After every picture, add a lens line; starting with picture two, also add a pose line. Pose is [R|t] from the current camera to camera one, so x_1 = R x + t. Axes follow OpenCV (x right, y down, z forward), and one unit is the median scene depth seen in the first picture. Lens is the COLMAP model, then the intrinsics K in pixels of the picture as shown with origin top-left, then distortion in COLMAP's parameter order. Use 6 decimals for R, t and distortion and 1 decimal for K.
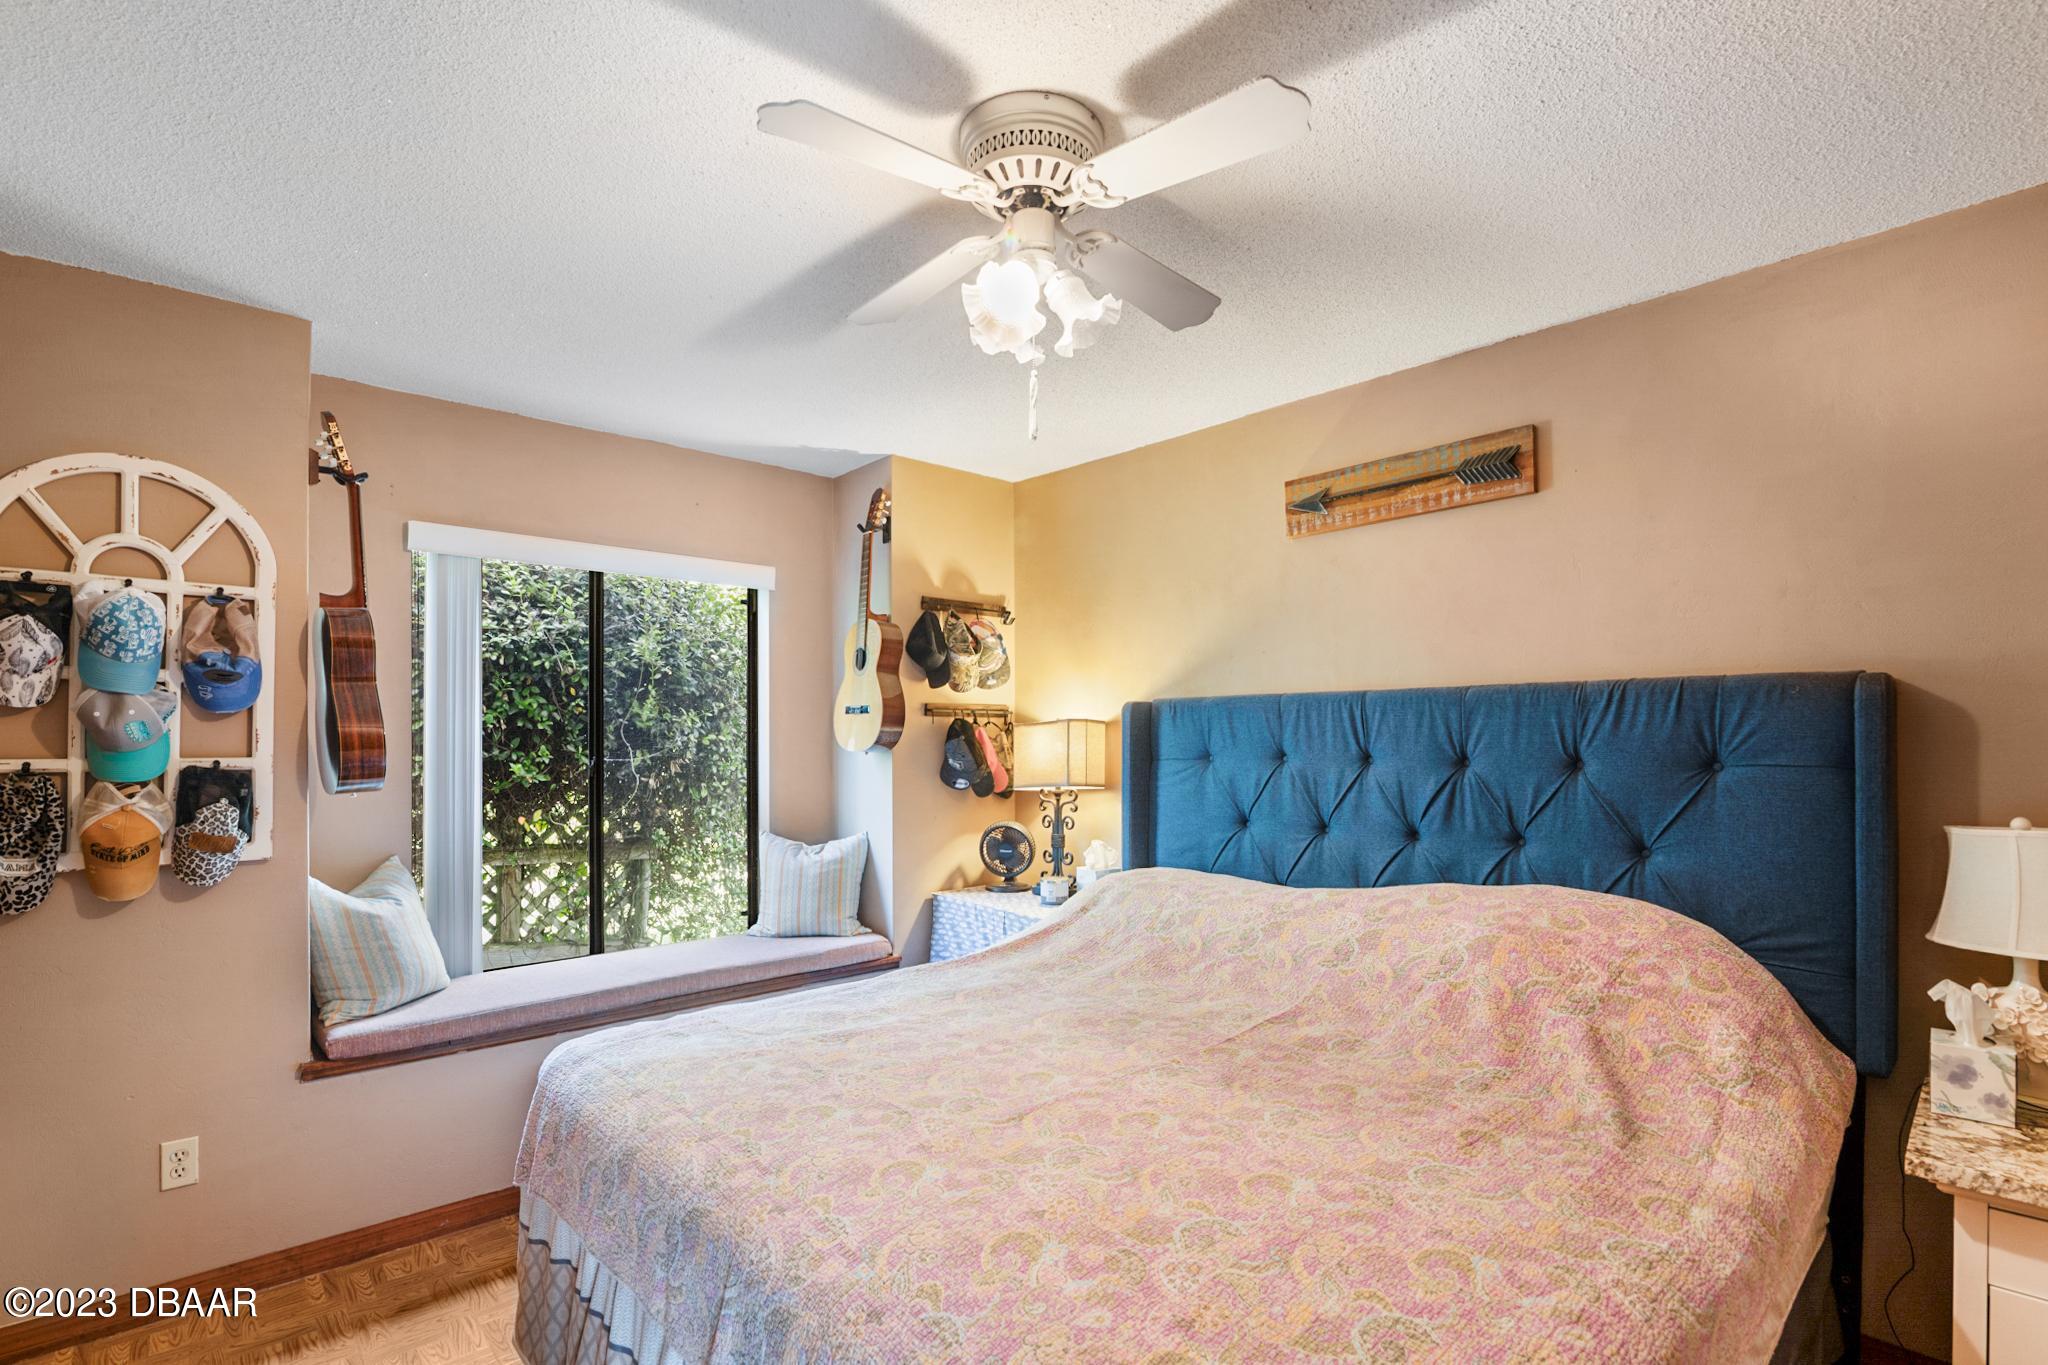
lens RADIAL K [[942.5, 0, 1041.6], [0, 942.5, 728.9], [0, 0, 1]] dist [-0.017263, -0.000508]
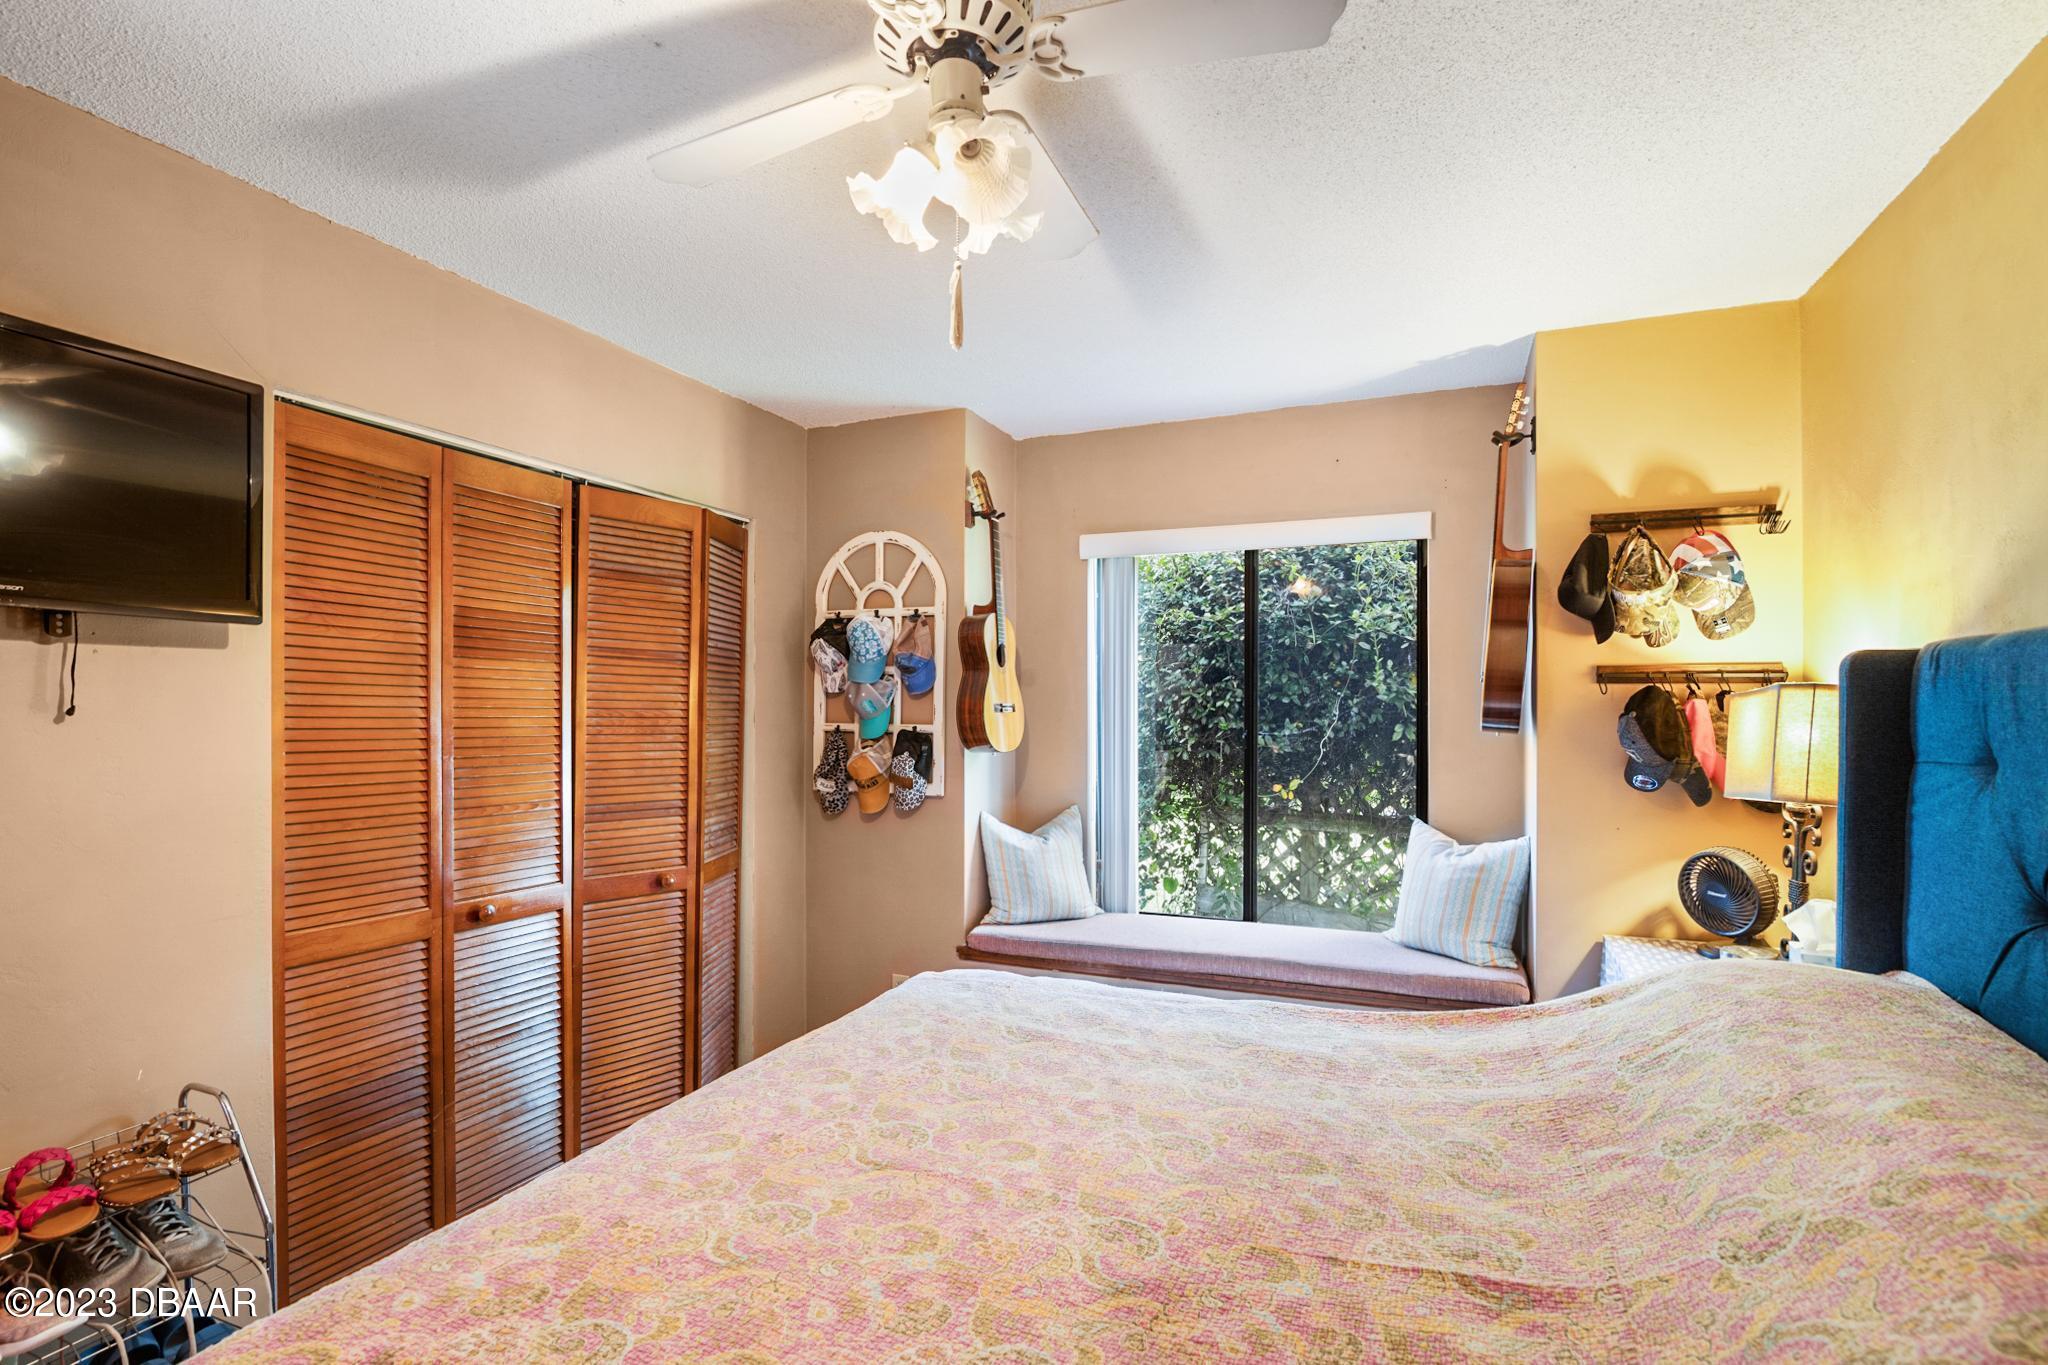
lens RADIAL K [[942.5, 0, 1024.6], [0, 942.5, 699.3], [0, 0, 1]] dist [-0.017263, -0.000508]
pose [[0.426024, -0.005224, -0.904697, 0.506127], [0.005114, 0.999981, -0.003366, -0.002448], [0.904698, -0.003193, 0.426042, 0.480870]]
